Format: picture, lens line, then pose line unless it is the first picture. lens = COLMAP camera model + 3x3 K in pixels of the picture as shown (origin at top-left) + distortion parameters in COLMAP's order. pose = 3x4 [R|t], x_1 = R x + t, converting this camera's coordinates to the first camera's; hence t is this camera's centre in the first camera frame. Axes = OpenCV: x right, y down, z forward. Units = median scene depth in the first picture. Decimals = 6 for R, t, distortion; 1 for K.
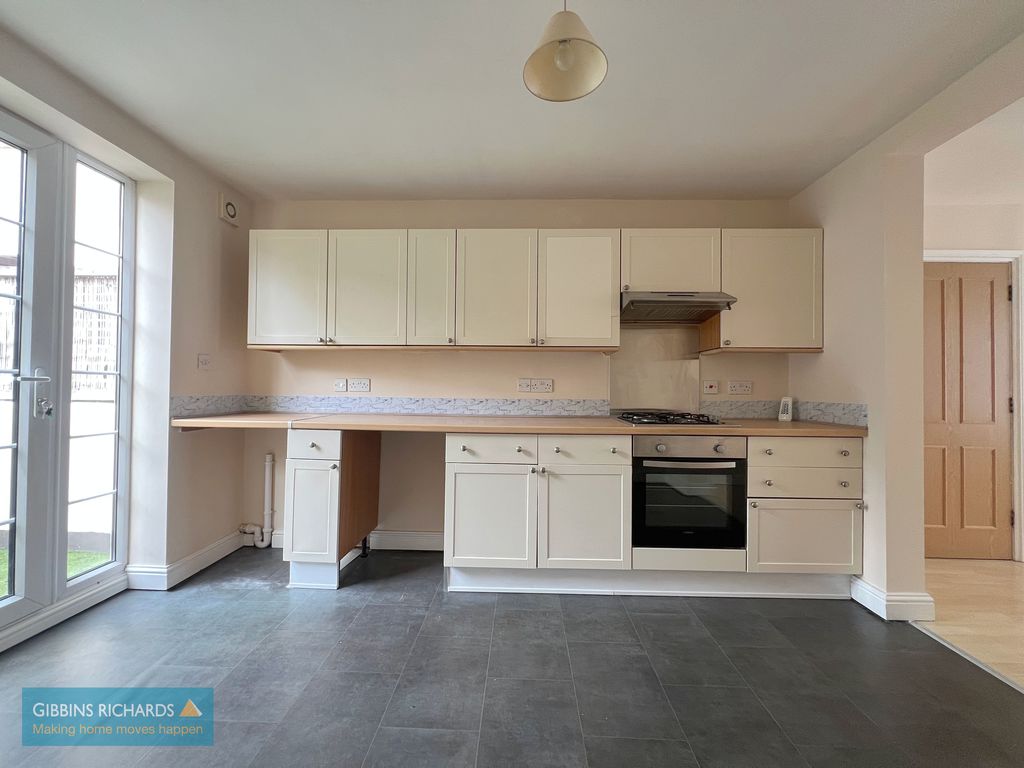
lens RADIAL K [[411.6, 0, 511.7], [0, 411.6, 383.3], [0, 0, 1]] dist [0.000827, -0.000357]
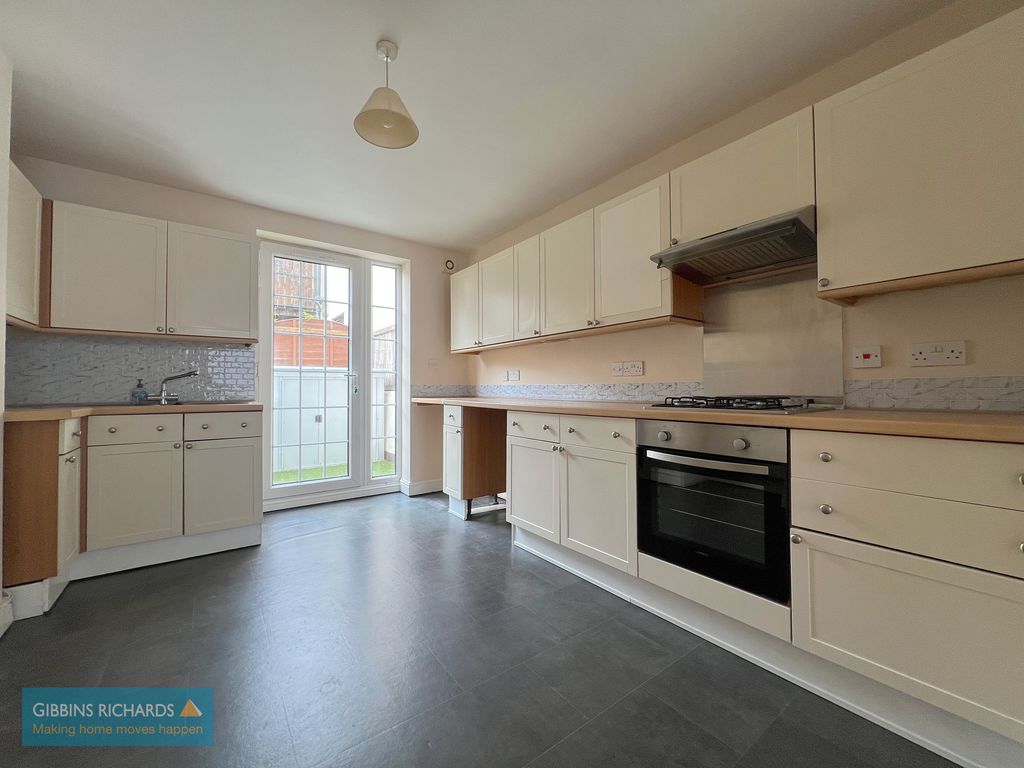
lens RADIAL K [[411.6, 0, 508.1], [0, 411.6, 383.5], [0, 0, 1]] dist [0.000827, -0.000357]
pose [[0.613671, -0.021732, -0.789263, 0.784929], [0.017368, 0.999751, -0.014023, 0.058610], [0.789371, -0.005103, 0.613896, 0.263020]]
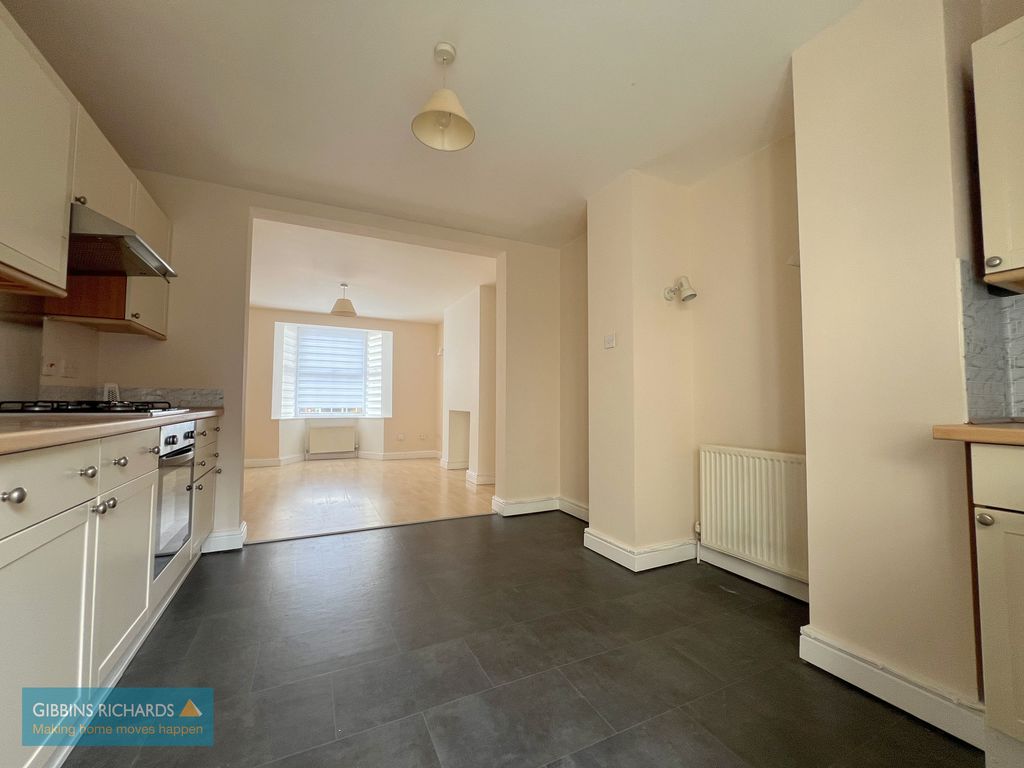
lens RADIAL K [[411.6, 0, 511.1], [0, 411.6, 382.7], [0, 0, 1]] dist [0.000827, -0.000357]
pose [[-0.470409, 0.029368, 0.881960, -0.632075], [-0.019410, 0.998860, -0.043613, 0.066273], [-0.882235, -0.037635, -0.469302, 0.780053]]
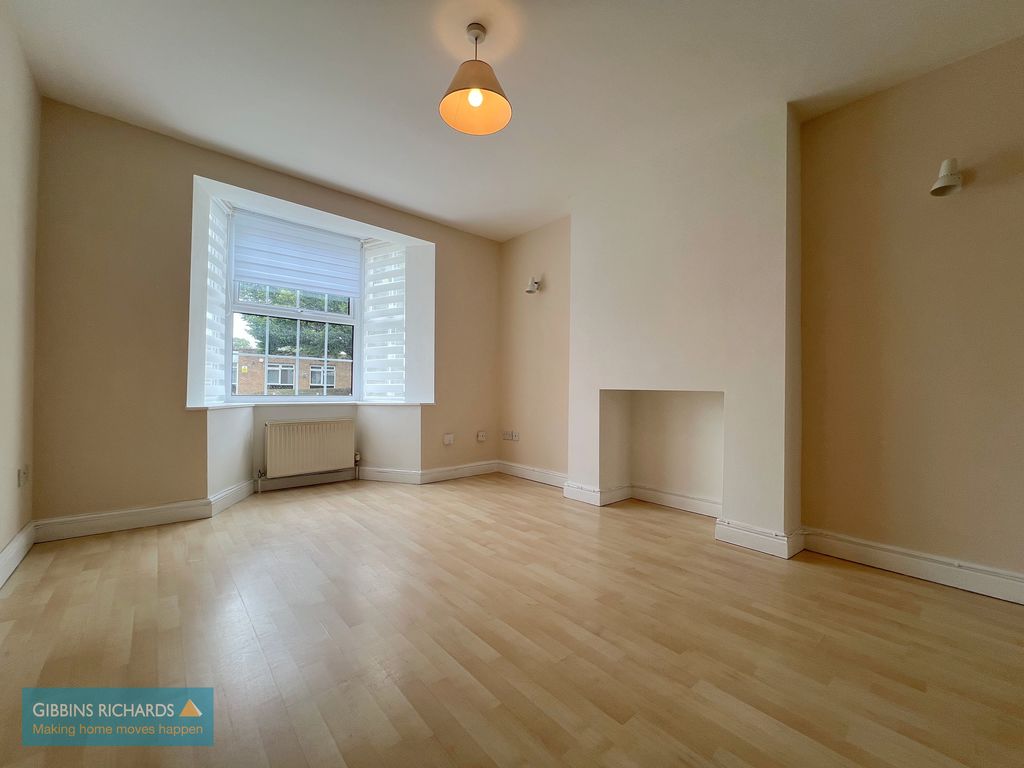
lens RADIAL K [[411.6, 0, 510.9], [0, 411.6, 383.5], [0, 0, 1]] dist [0.000827, -0.000357]
pose [[-0.679097, -0.012236, 0.733947, 1.154497], [-0.029118, 0.999523, -0.010279, 0.139164], [-0.733471, -0.028351, -0.679129, 1.020509]]
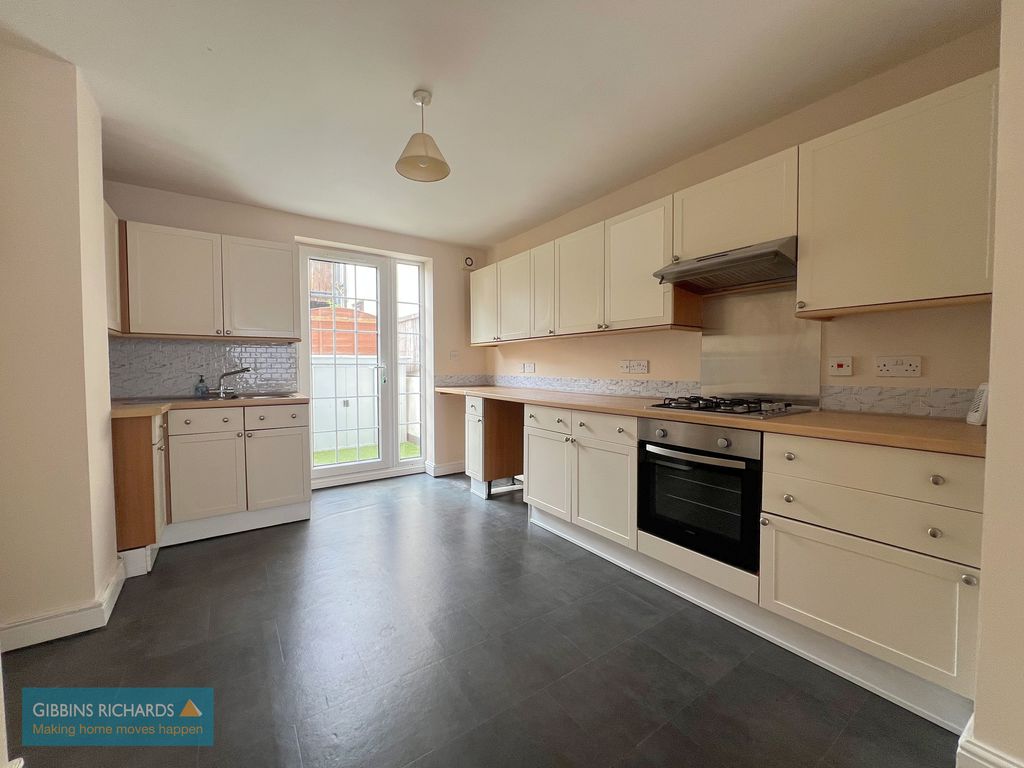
lens RADIAL K [[411.6, 0, 507.8], [0, 411.6, 383.7], [0, 0, 1]] dist [0.000827, -0.000357]
pose [[0.588507, 0.022220, -0.808186, 0.882030], [0.017001, 0.999061, 0.039848, 0.001669], [0.808313, -0.037190, 0.587577, 0.170293]]
